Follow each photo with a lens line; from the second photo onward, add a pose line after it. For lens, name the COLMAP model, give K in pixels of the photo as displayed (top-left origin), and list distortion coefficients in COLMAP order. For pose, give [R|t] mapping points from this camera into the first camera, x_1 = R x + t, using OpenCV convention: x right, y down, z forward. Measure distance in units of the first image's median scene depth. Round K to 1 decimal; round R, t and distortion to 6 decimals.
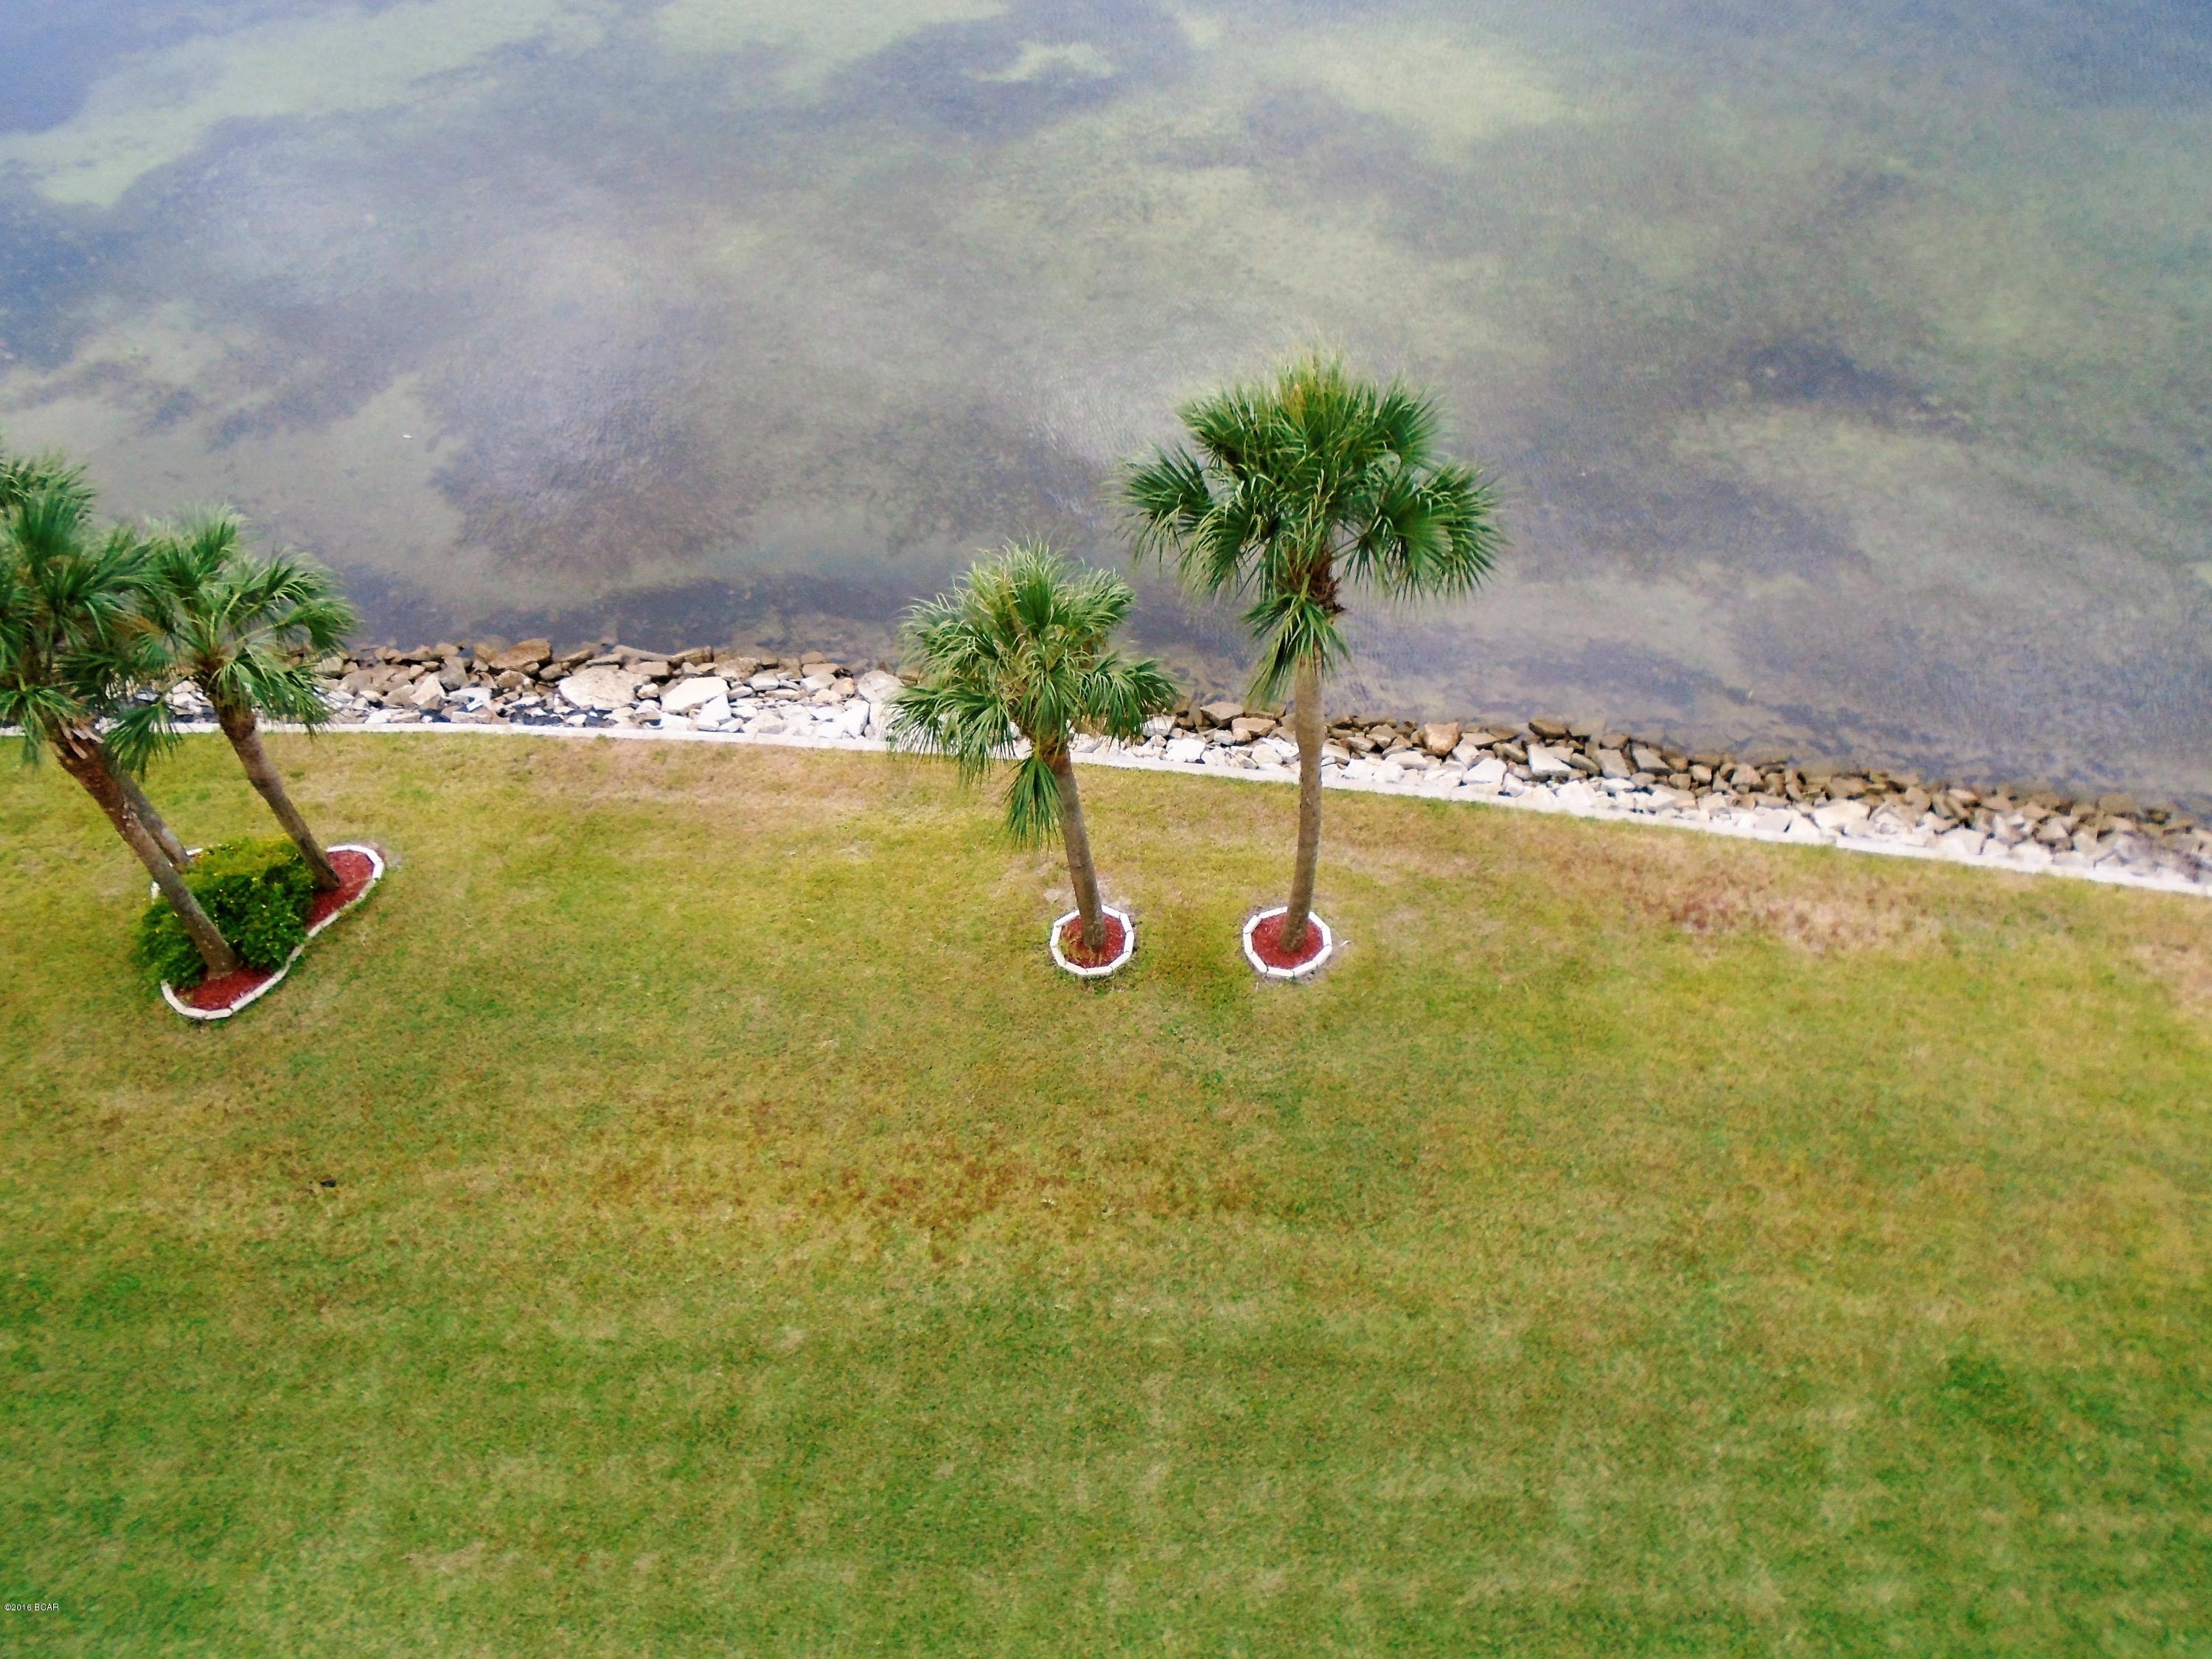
lens RADIAL K [[1681.8, 0, 1102.7], [0, 1681.8, 827.4], [0, 0, 1]] dist [-0.028187, 0.008870]
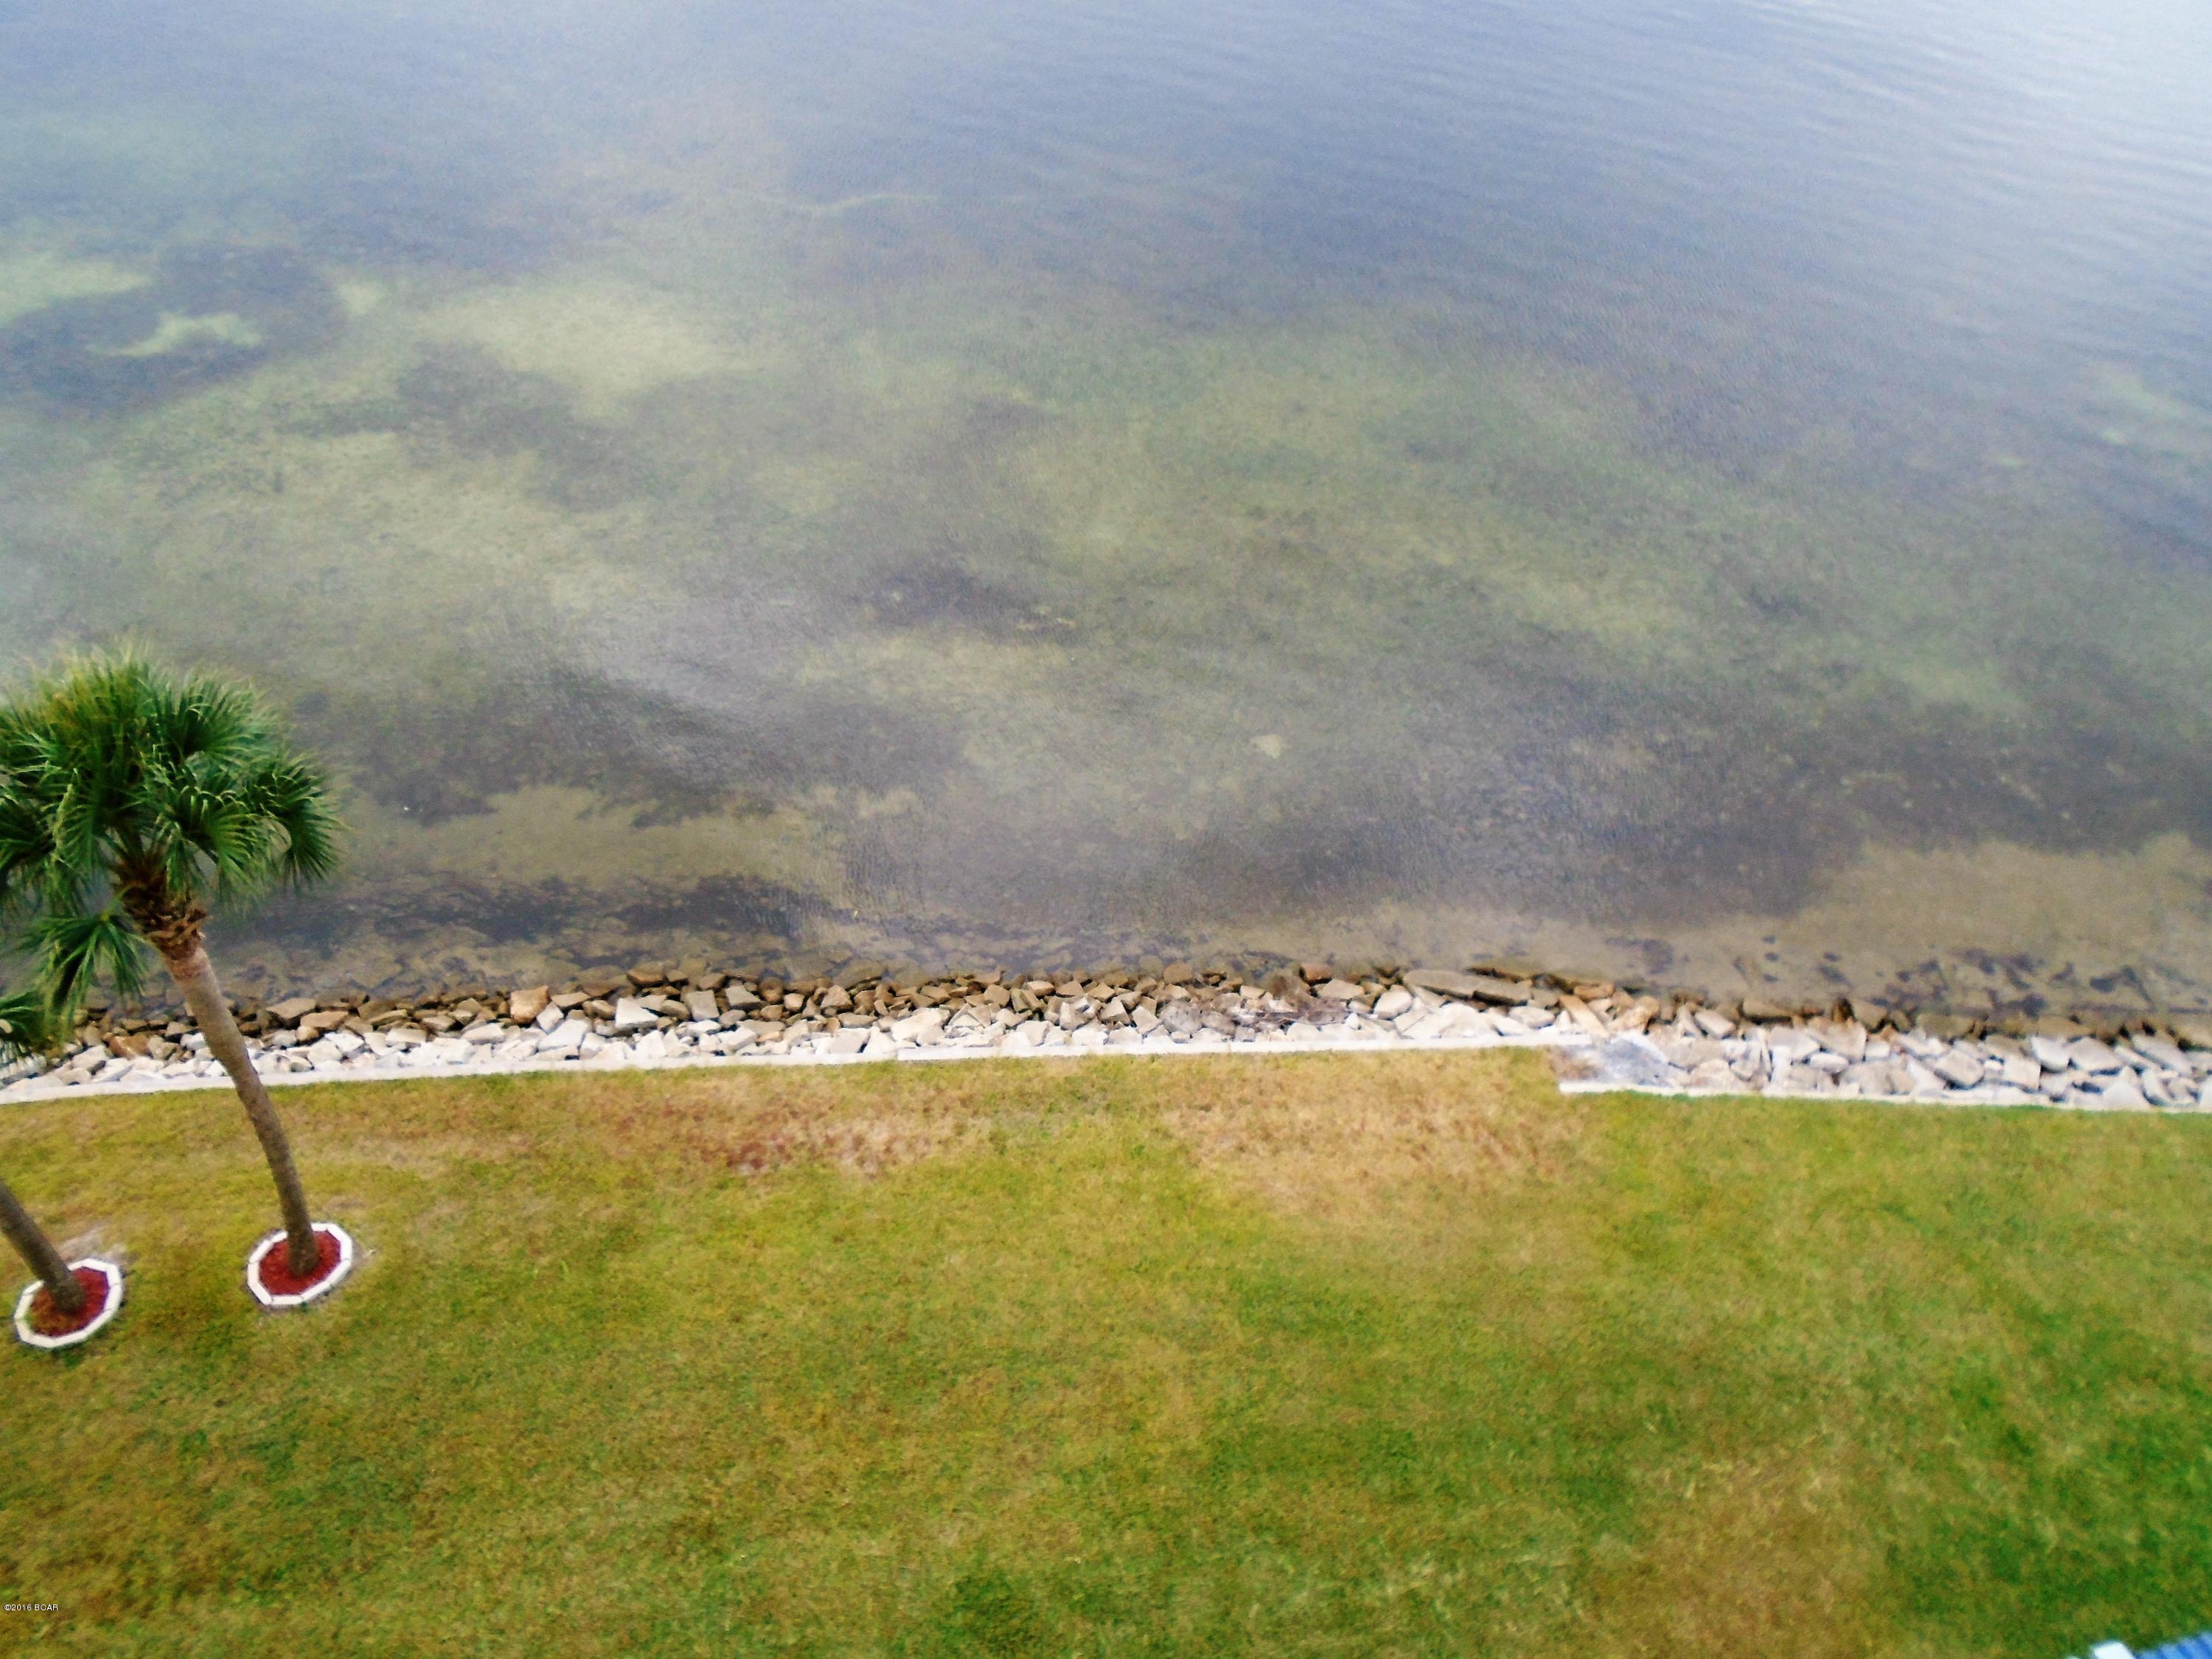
lens RADIAL K [[1681.8, 0, 1105.3], [0, 1681.8, 827.0], [0, 0, 1]] dist [-0.028187, 0.008870]
pose [[0.944730, -0.119644, 0.305239, 0.270285], [0.157165, 0.982355, -0.101379, -0.004450], [-0.287723, 0.143749, 0.946864, -0.020348]]
